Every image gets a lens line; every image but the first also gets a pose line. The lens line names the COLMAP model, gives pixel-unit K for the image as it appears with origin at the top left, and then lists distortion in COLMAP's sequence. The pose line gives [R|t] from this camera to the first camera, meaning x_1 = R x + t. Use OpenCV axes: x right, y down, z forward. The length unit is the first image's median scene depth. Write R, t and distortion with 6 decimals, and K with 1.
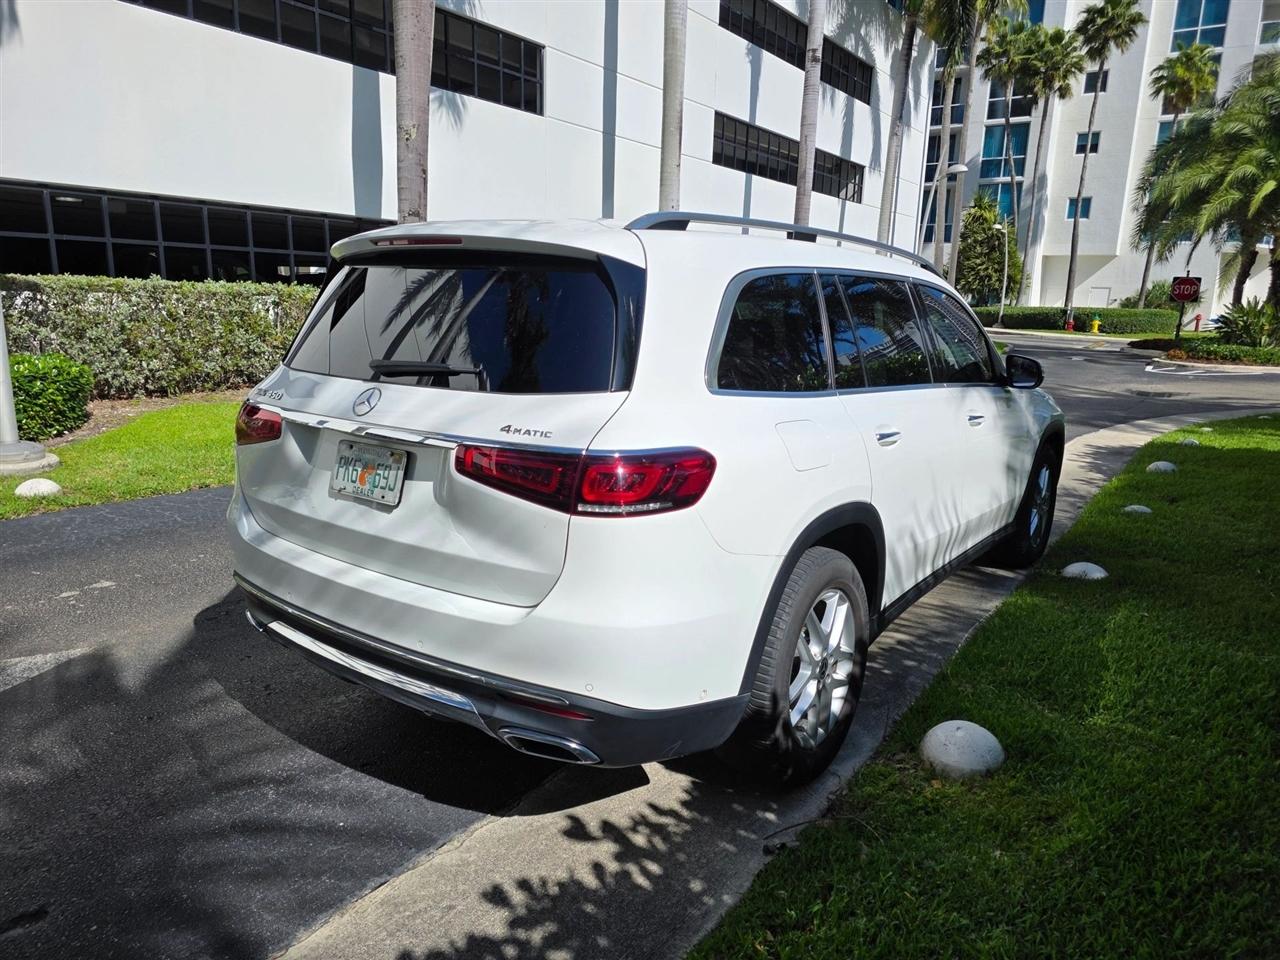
lens RADIAL K [[862.5, 0, 638.1], [0, 862.5, 482.3], [0, 0, 1]] dist [0.054524, -0.041174]
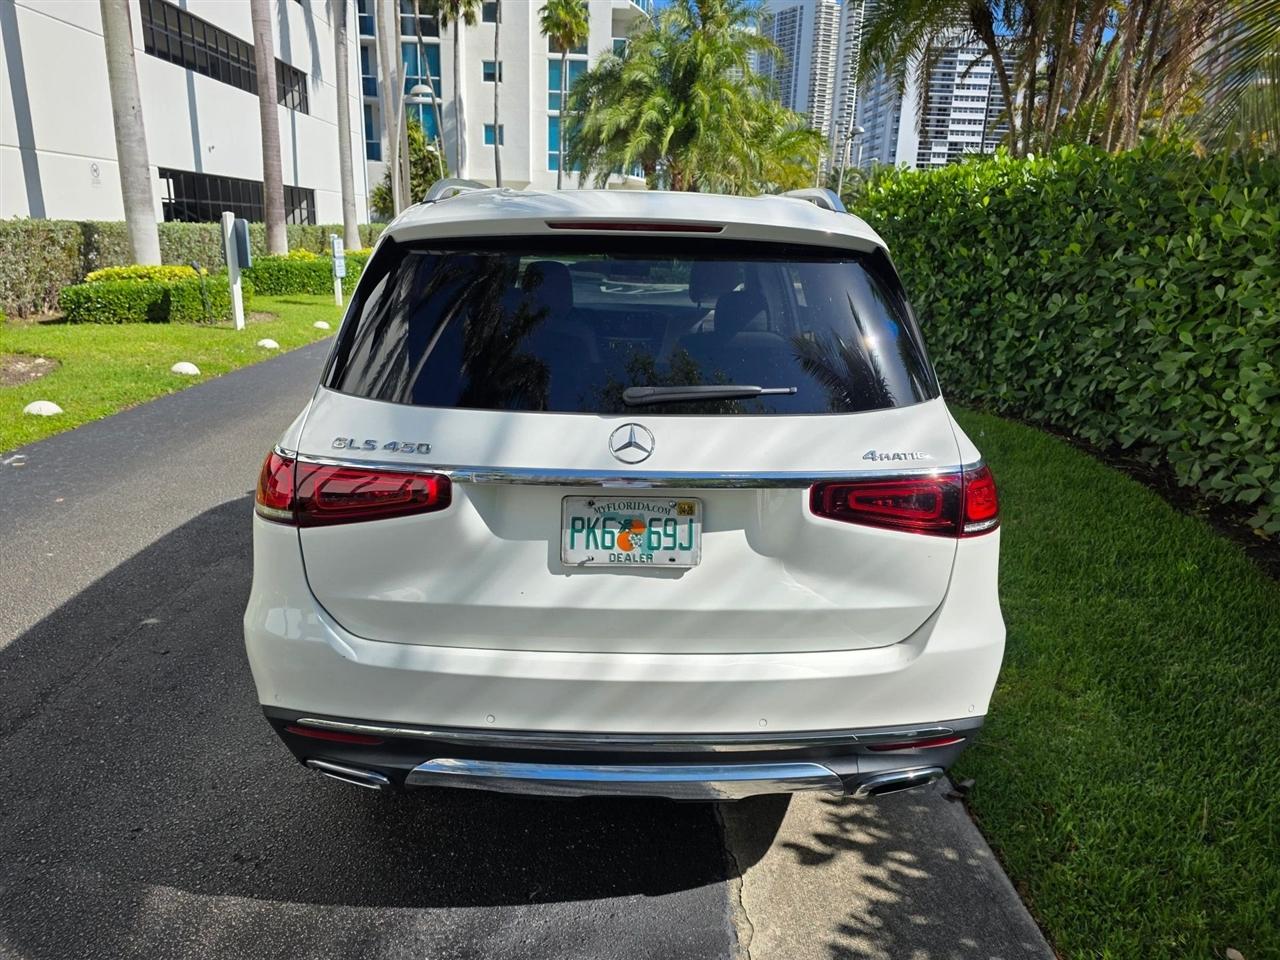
lens RADIAL K [[866.7, 0, 640.0], [0, 866.7, 480.0], [0, 0, 1]] dist [0.051108, -0.044520]
pose [[0.797810, -0.169324, 0.578644, -0.315760], [0.119175, 0.985106, 0.123949, -0.064733], [-0.591014, -0.029928, 0.806106, 0.157900]]
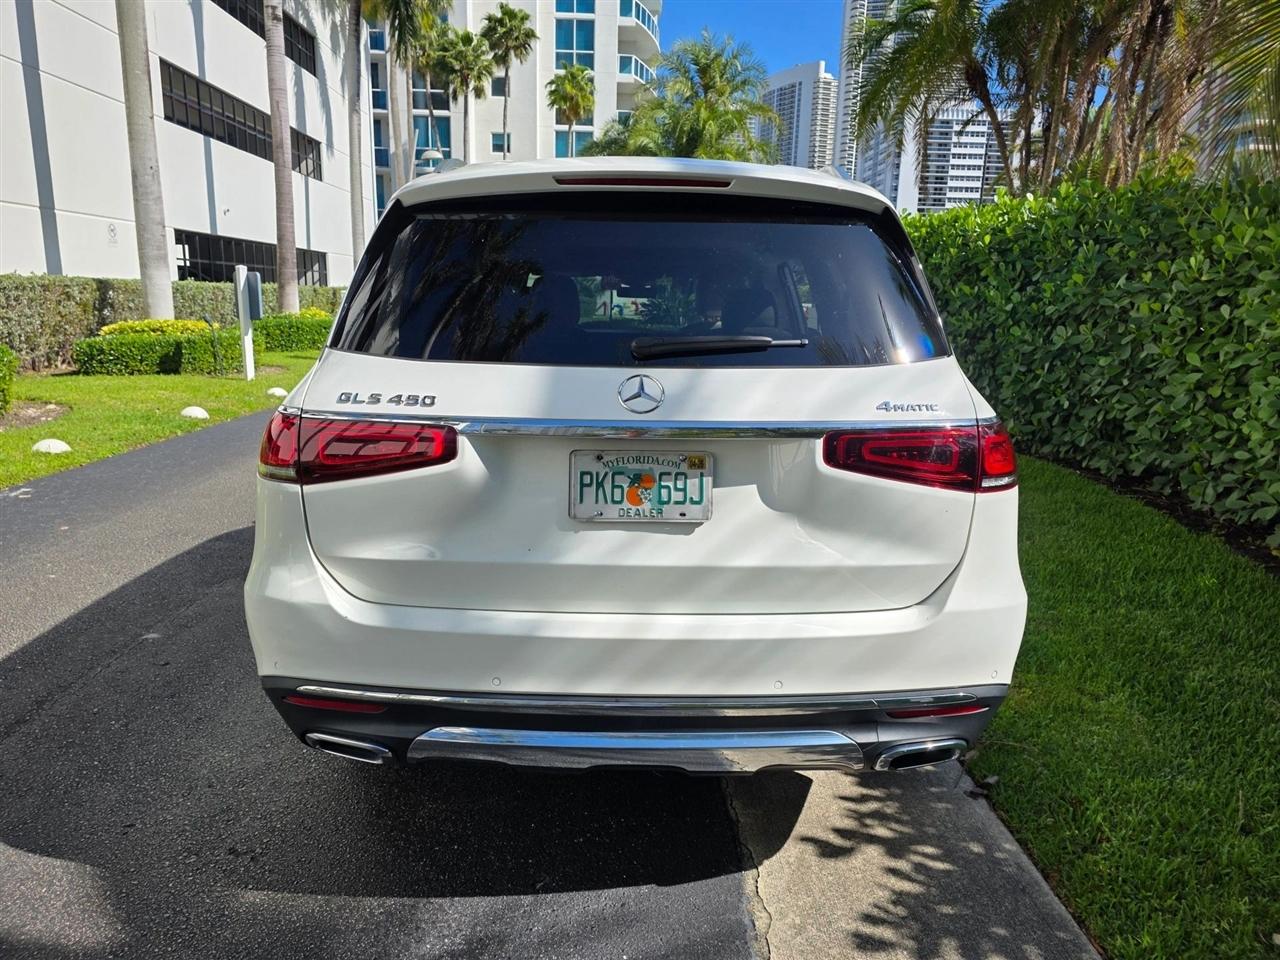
lens RADIAL K [[866.3, 0, 641.6], [0, 866.3, 487.8], [0, 0, 1]] dist [0.050444, -0.043121]
pose [[0.800145, -0.137445, 0.583847, -0.318946], [0.125999, 0.990188, 0.060424, -0.023919], [-0.586424, 0.025216, 0.809612, 0.163932]]
